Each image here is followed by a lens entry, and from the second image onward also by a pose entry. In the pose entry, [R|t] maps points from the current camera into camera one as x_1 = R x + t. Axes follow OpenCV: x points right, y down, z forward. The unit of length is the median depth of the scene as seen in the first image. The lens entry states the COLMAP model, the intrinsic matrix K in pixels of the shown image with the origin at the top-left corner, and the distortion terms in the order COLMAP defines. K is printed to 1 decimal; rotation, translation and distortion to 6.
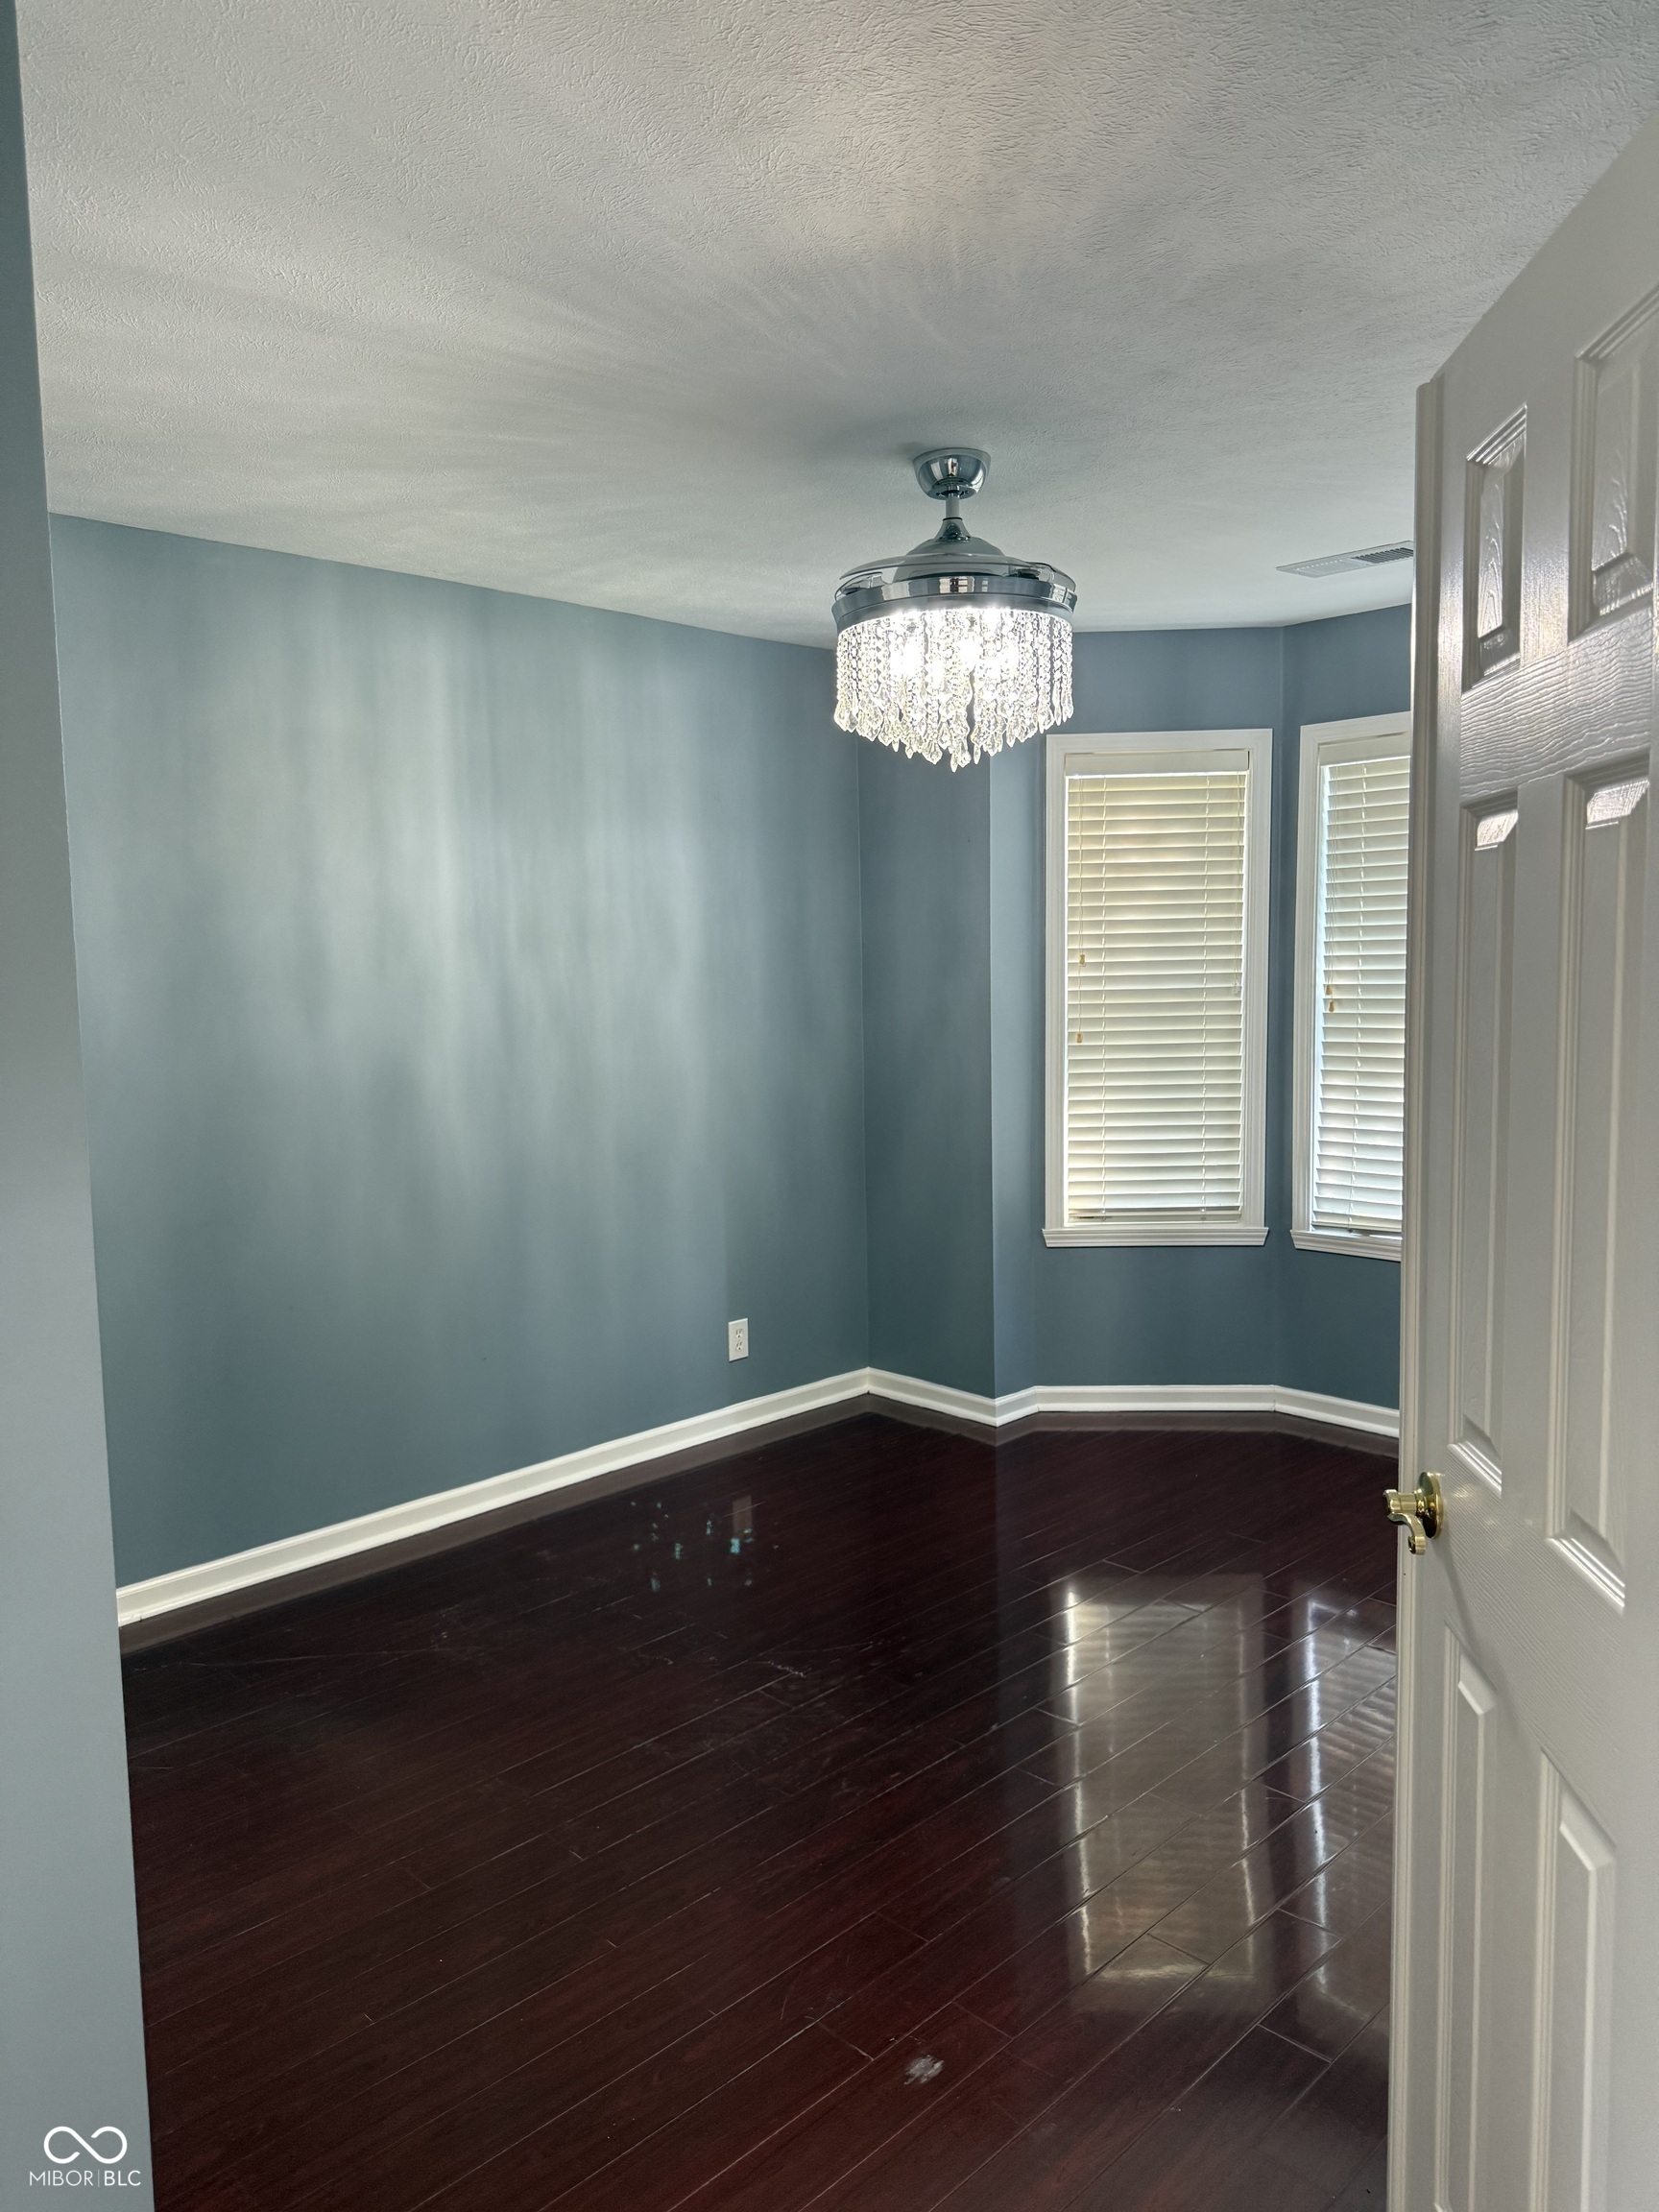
lens RADIAL K [[1570.2, 0, 833.2], [0, 1570.2, 1105.9], [0, 0, 1]] dist [0.057041, -0.053366]
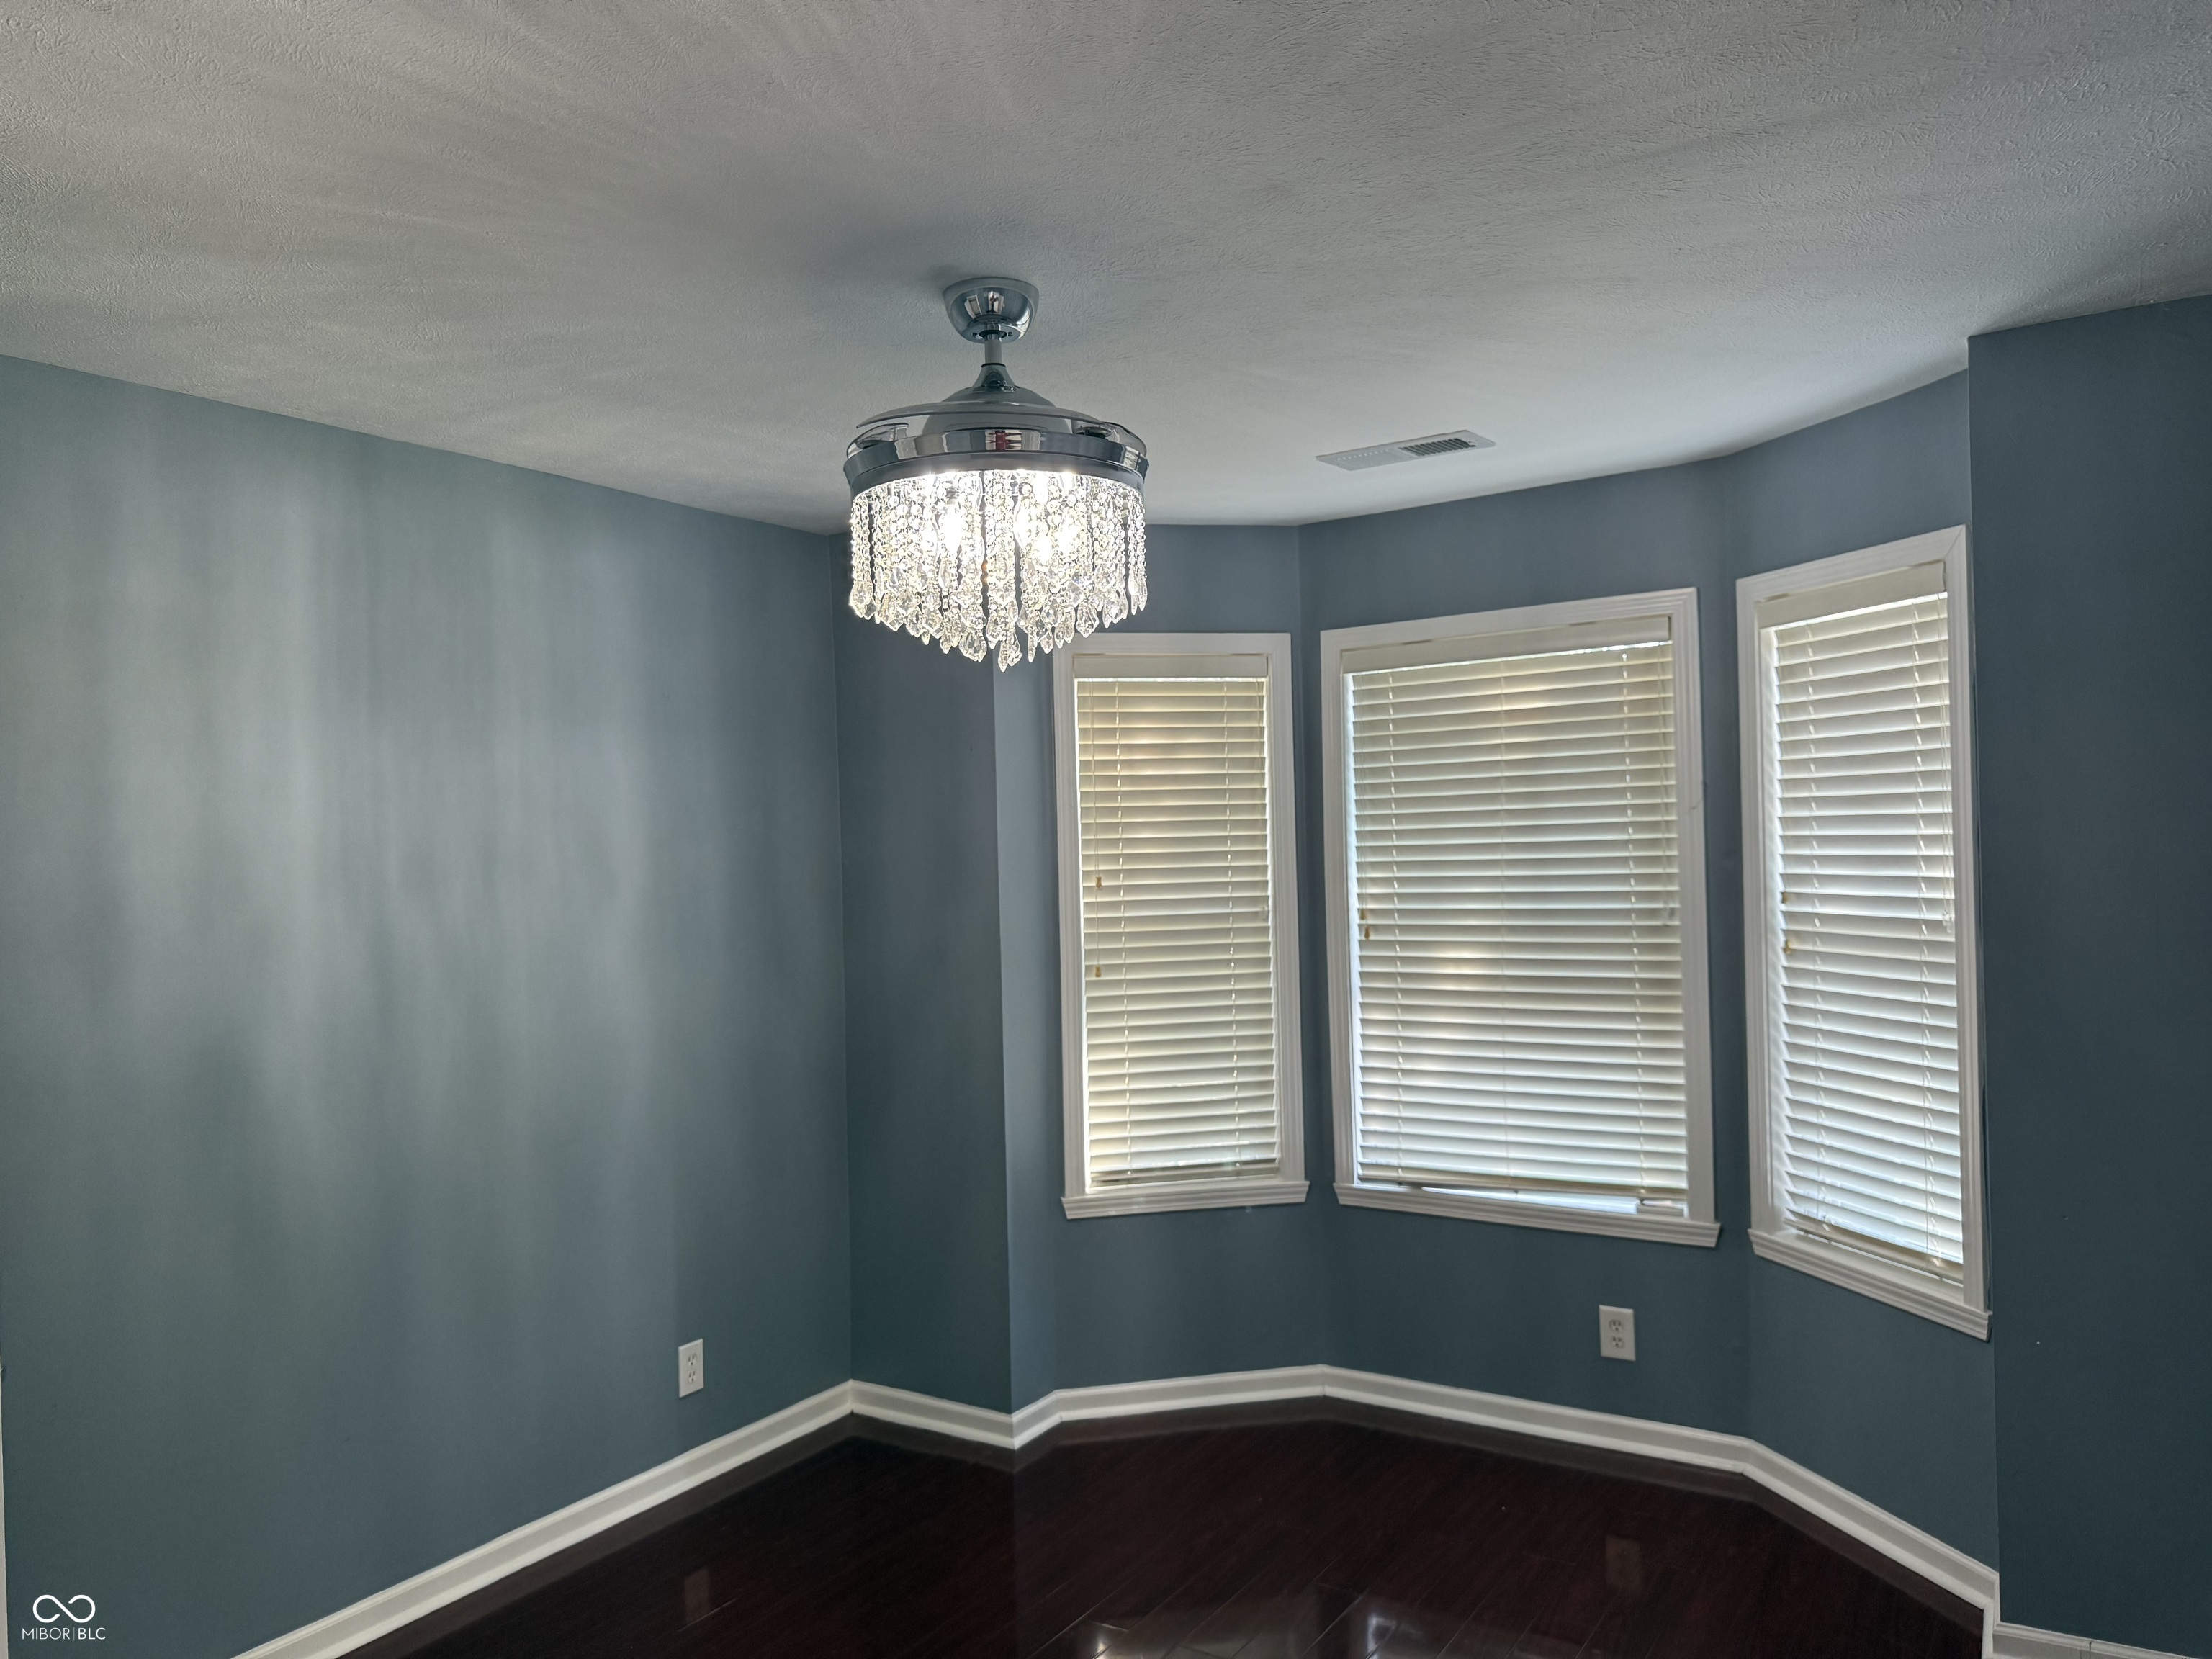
lens RADIAL K [[1570.2, 0, 1120.0], [0, 1570.2, 835.1], [0, 0, 1]] dist [0.057041, -0.053366]
pose [[0.974551, -0.004528, 0.224120, -0.027645], [0.028009, 0.994421, -0.101699, -0.031164], [-0.222409, 0.105388, 0.969241, 0.147437]]
